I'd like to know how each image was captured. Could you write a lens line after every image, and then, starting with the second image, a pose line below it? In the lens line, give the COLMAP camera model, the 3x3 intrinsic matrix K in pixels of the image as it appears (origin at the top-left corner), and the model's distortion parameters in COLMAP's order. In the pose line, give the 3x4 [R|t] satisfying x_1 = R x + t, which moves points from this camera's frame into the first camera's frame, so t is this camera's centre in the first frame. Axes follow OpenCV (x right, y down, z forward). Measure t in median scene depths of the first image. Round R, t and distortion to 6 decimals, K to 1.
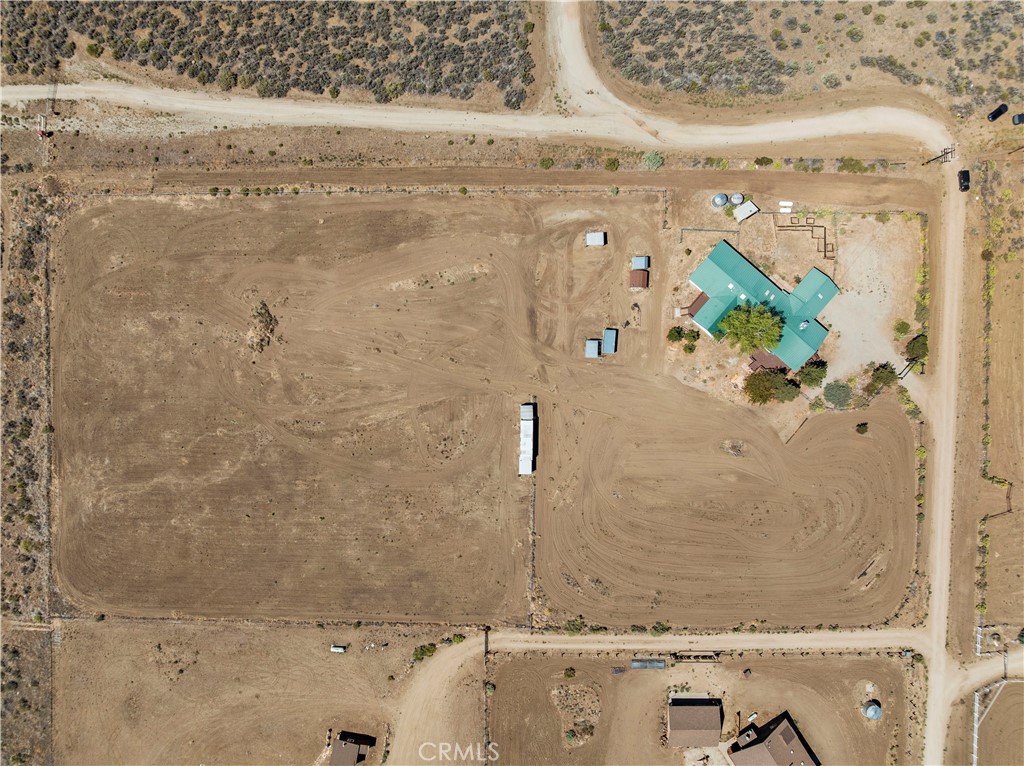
lens RADIAL K [[717.0, 0, 514.0], [0, 717.0, 382.6], [0, 0, 1]] dist [-0.038559, 0.001308]
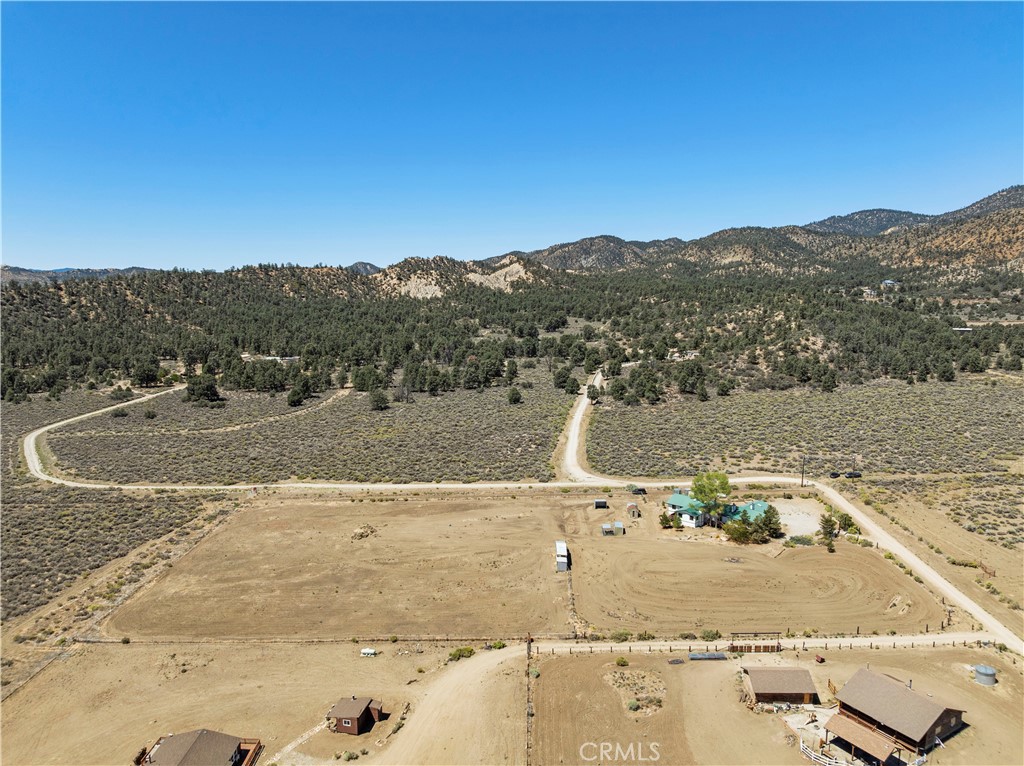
lens RADIAL K [[717.0, 0, 514.9], [0, 717.0, 382.4], [0, 0, 1]] dist [-0.038559, 0.001308]
pose [[0.999854, -0.001757, -0.016996, -0.040666], [-0.016556, 0.146345, -0.989095, 1.235991], [0.004225, 0.989232, 0.146294, 0.517419]]
